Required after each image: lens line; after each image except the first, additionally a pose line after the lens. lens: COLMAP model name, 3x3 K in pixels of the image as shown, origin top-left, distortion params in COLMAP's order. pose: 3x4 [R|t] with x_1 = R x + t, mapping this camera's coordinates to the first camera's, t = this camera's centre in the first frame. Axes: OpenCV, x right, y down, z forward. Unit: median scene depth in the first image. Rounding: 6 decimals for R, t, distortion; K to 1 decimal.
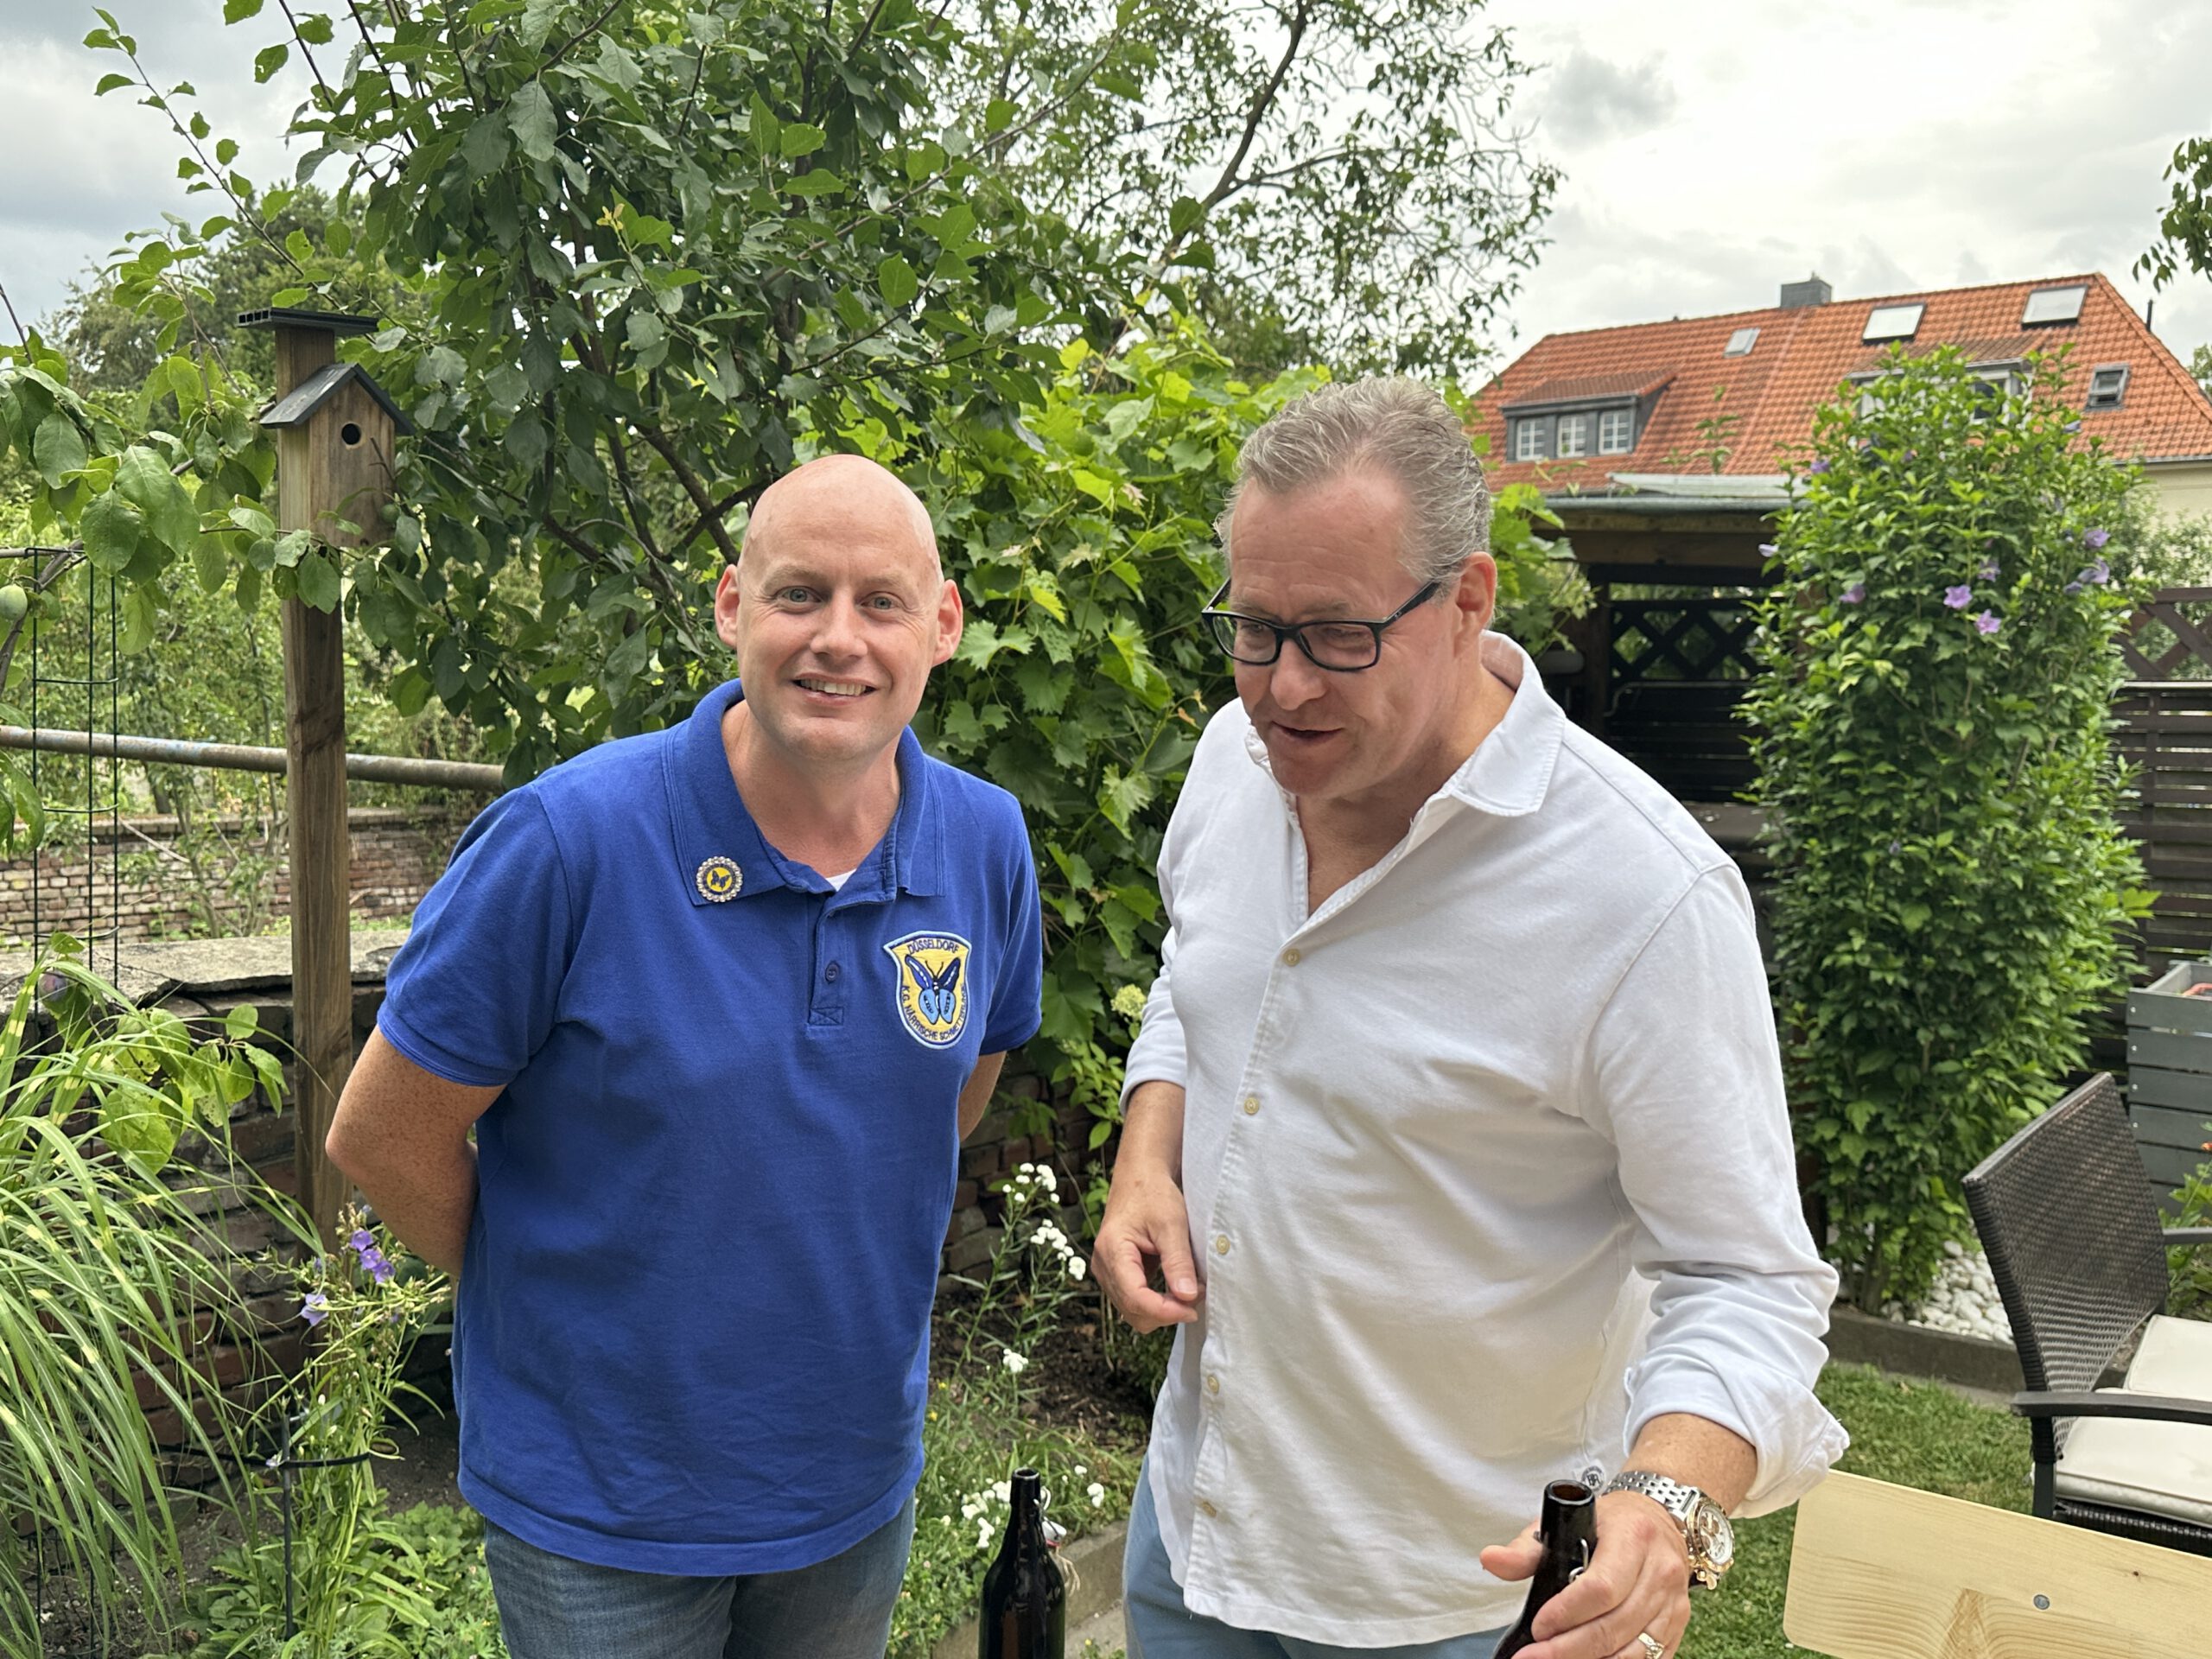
lens RADIAL K [[1932.1, 0, 1111.7], [0, 1932.1, 808.1], [0, 0, 1]] dist [0.064206, -0.123082]
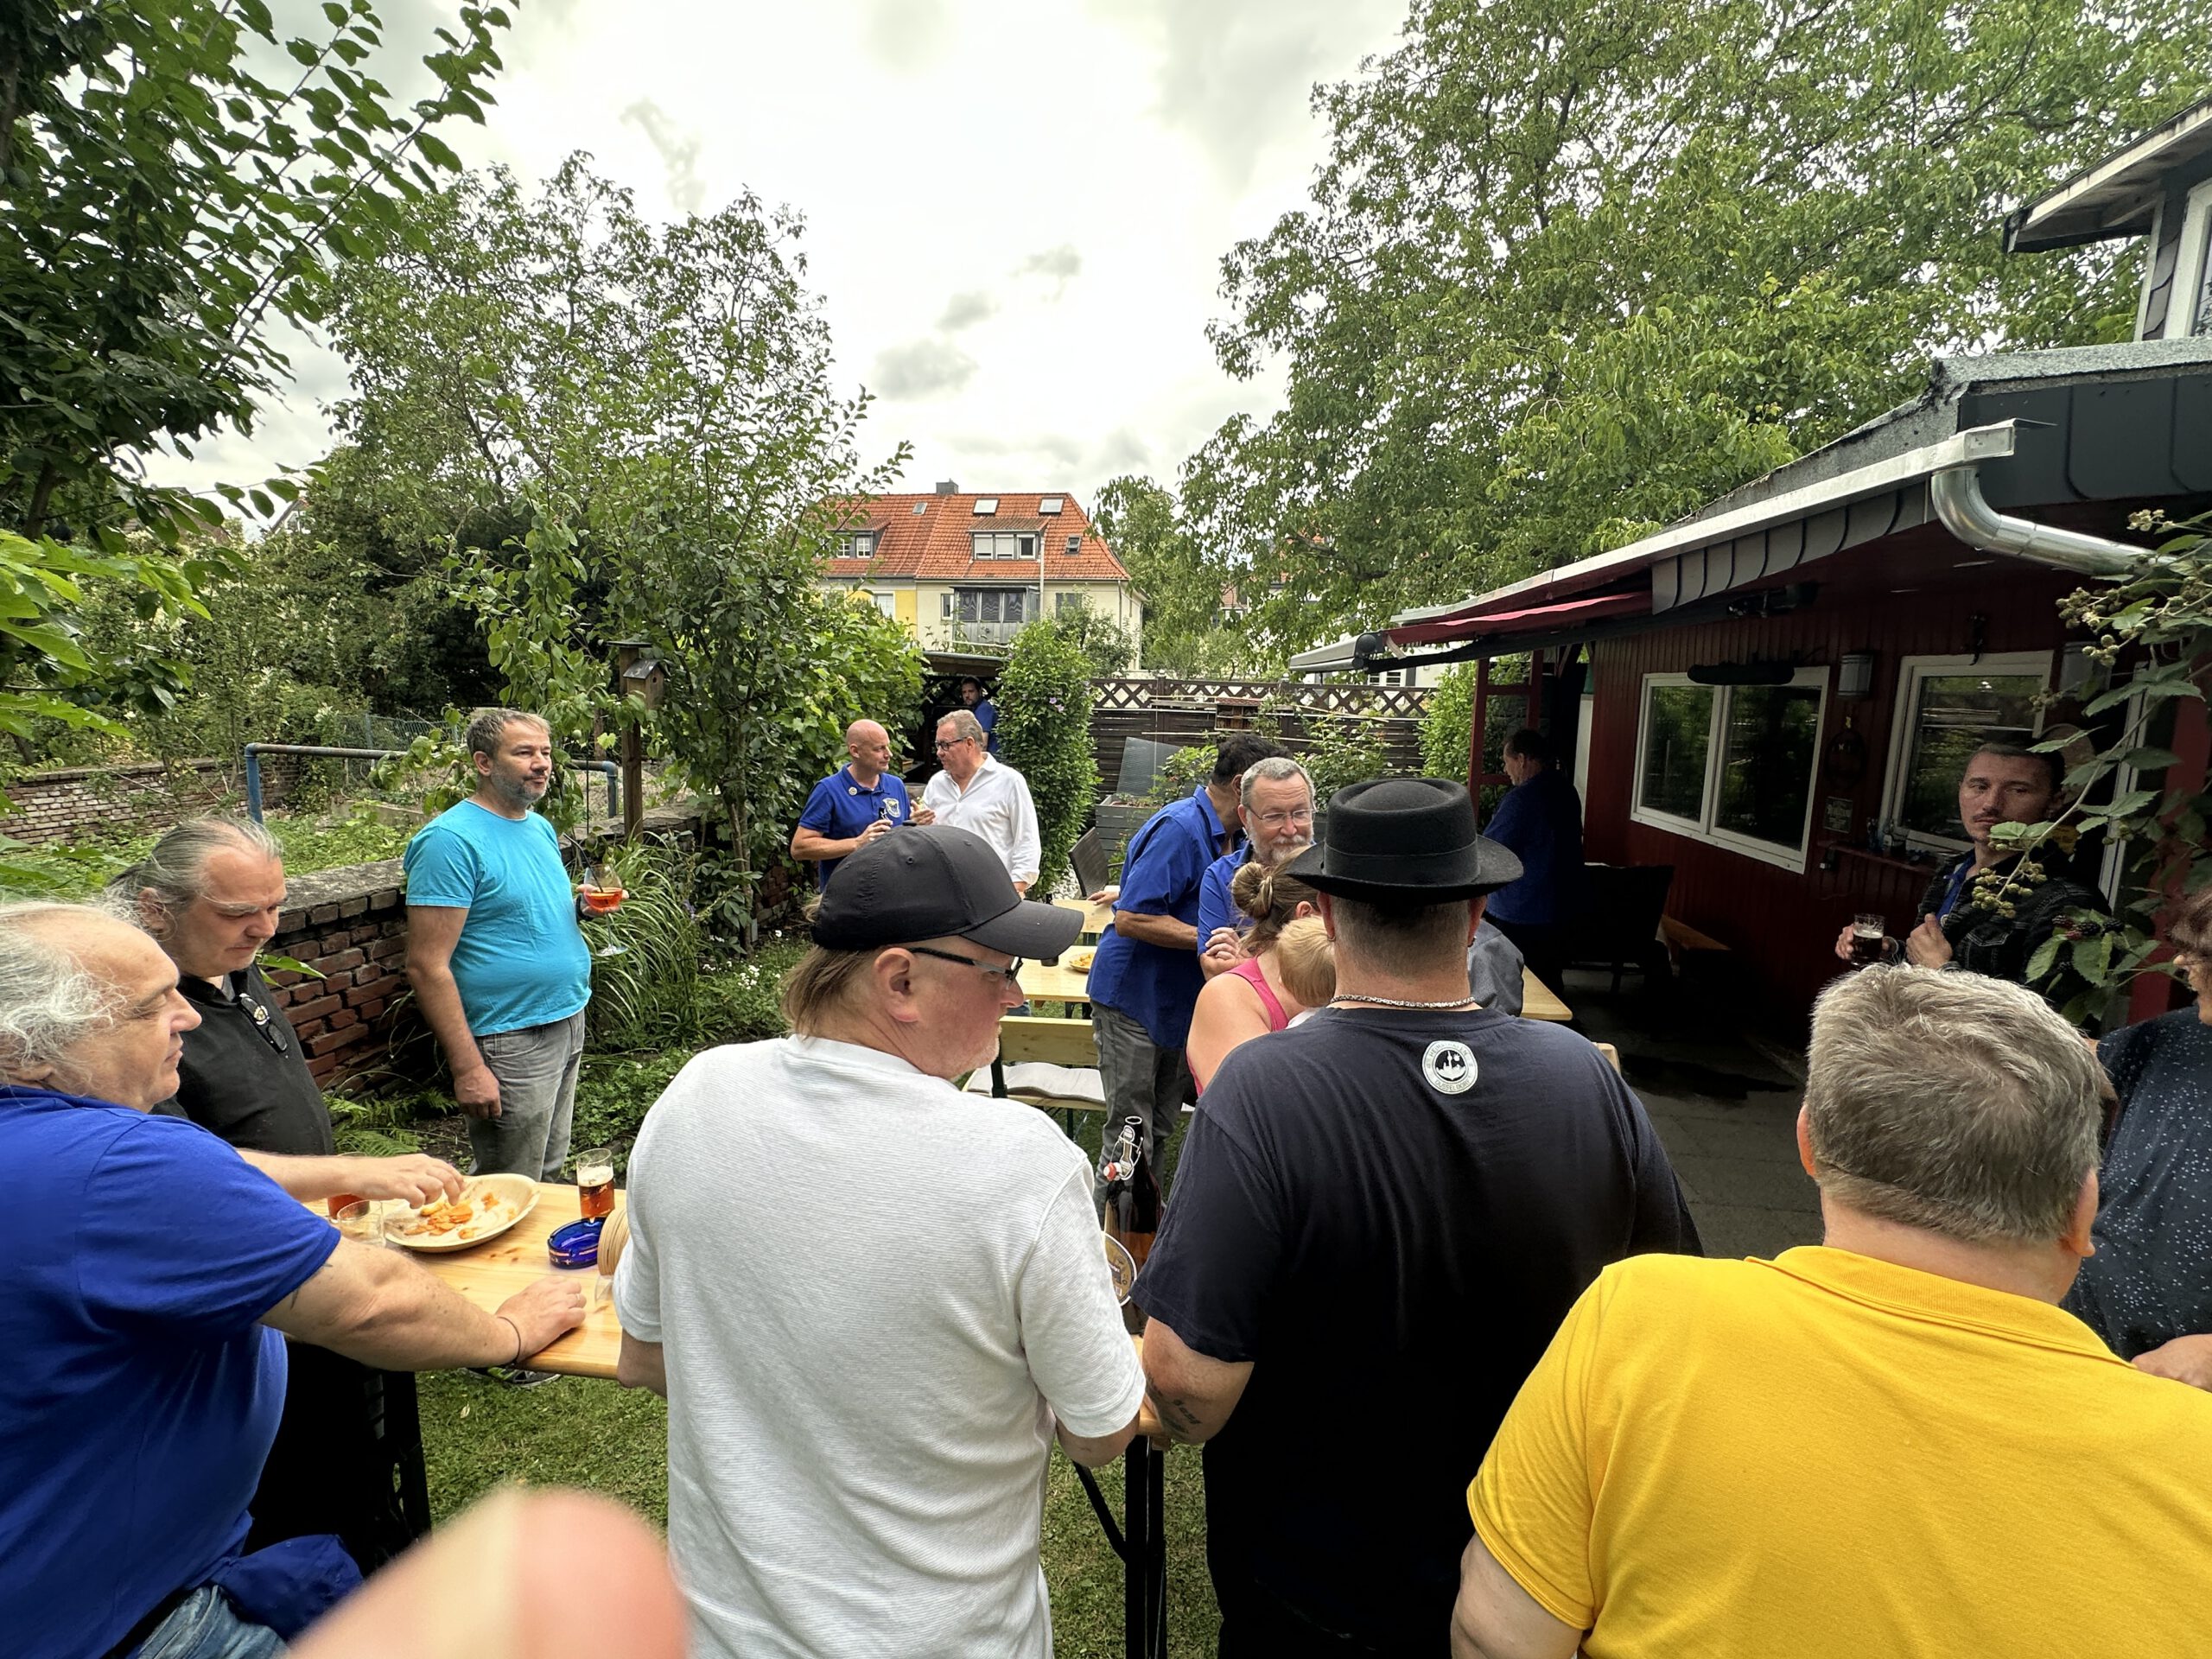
lens RADIAL K [[974.6, 0, 1092.6], [0, 974.6, 825.3], [0, 0, 1]] dist [-0.003017, 0.003364]
pose [[0.881697, -0.070551, 0.466512, -0.292800], [0.021913, 0.993813, 0.108880, -0.058974], [-0.471308, -0.085777, 0.877788, -0.521255]]
